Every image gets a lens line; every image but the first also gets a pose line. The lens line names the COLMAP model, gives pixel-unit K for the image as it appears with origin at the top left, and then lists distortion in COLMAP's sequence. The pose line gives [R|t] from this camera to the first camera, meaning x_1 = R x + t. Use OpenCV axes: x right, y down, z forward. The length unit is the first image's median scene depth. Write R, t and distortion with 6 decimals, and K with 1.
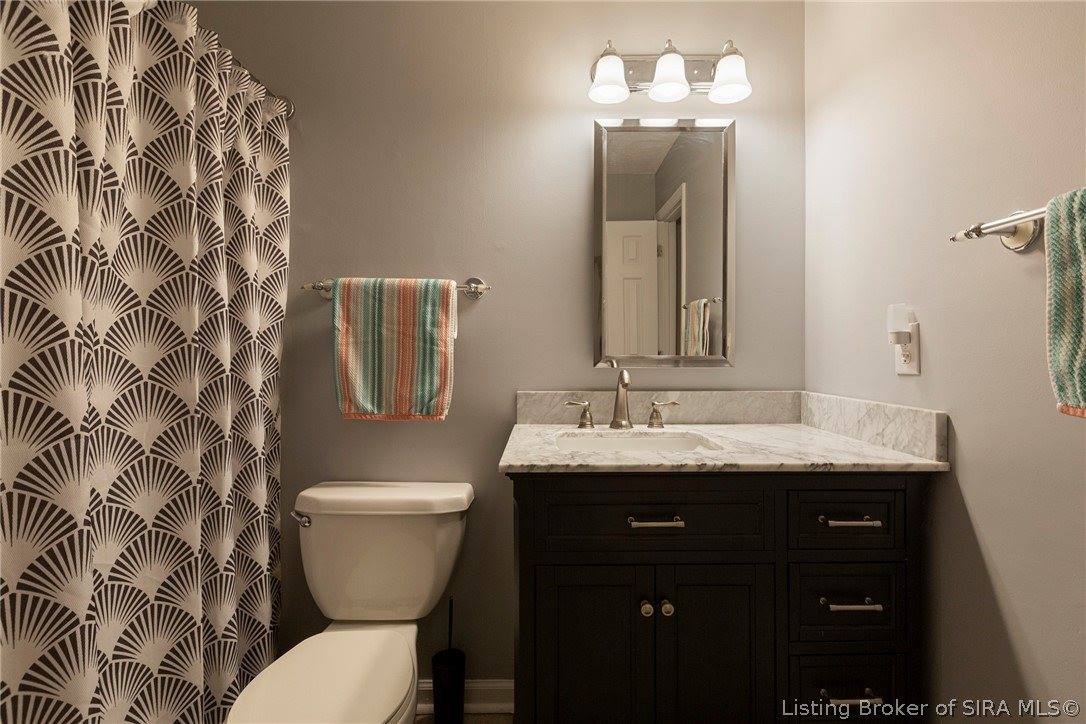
lens RADIAL K [[493.2, 0, 543.3], [0, 493.2, 350.1], [0, 0, 1]] dist [0.003648, 0.000680]
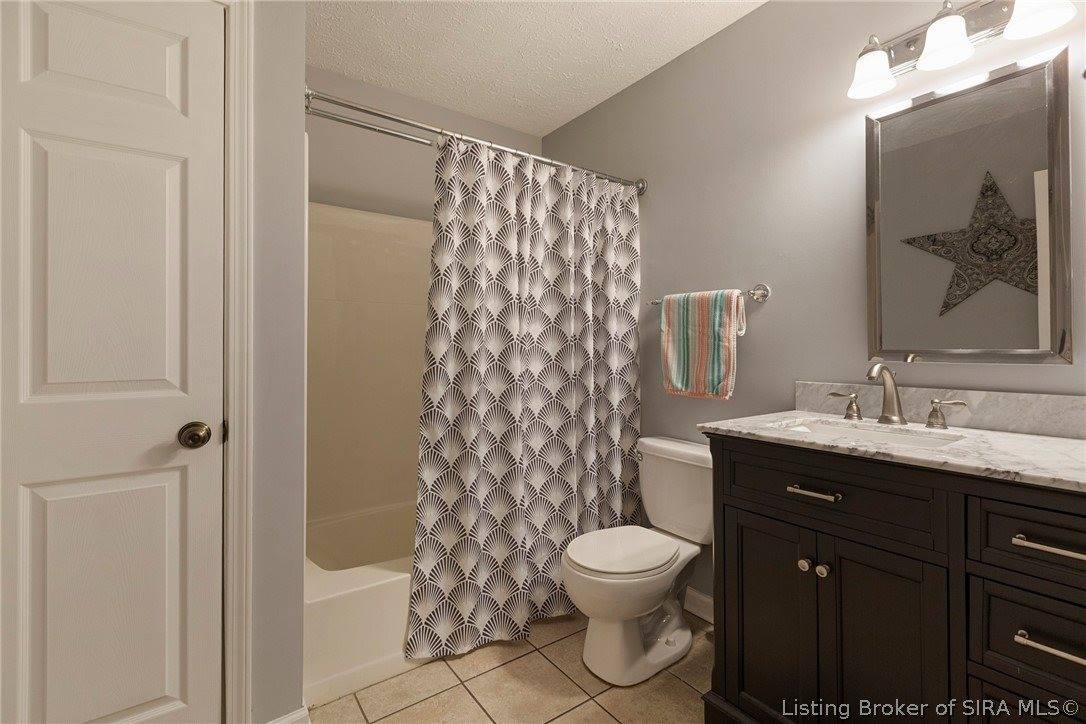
lens RADIAL K [[493.2, 0, 545.5], [0, 493.2, 344.7], [0, 0, 1]] dist [0.003648, 0.000680]
pose [[0.577868, -0.007474, -0.816096, 0.570395], [0.003534, 0.999972, -0.006656, 0.005967], [0.816123, 0.000962, 0.577878, -0.124106]]
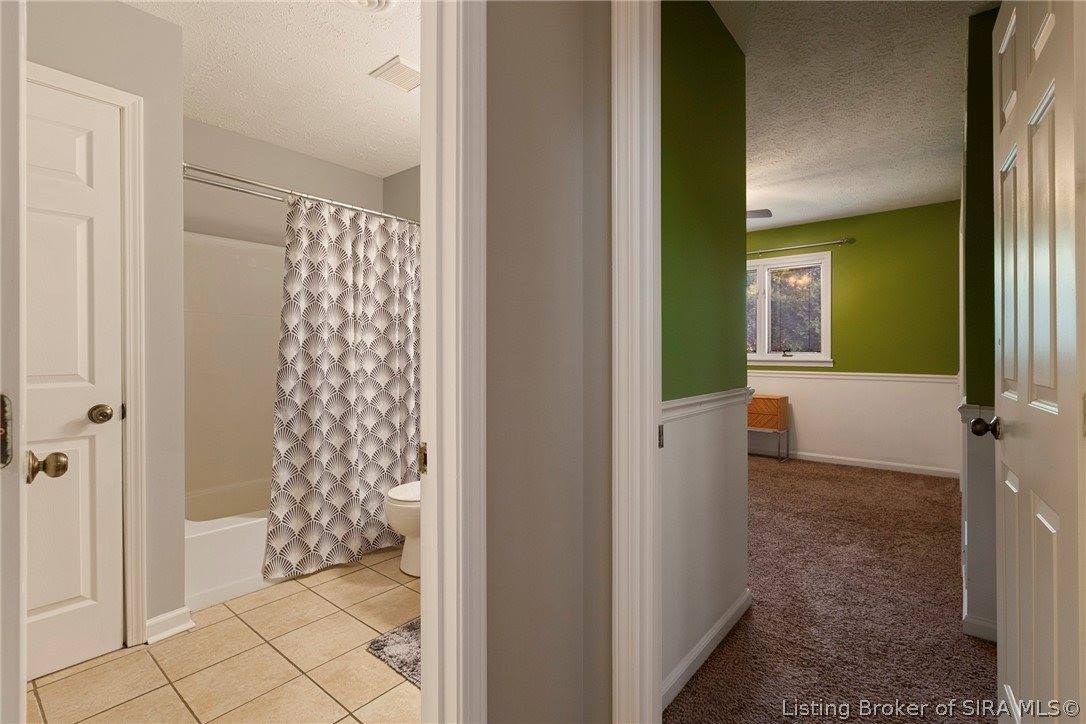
lens RADIAL K [[493.2, 0, 541.2], [0, 493.2, 352.2], [0, 0, 1]] dist [0.003648, 0.000680]
pose [[0.766912, -0.004952, -0.641733, 1.131016], [0.005972, 0.999982, -0.000579, 0.010713], [0.641725, -0.003388, 0.766928, -0.363365]]
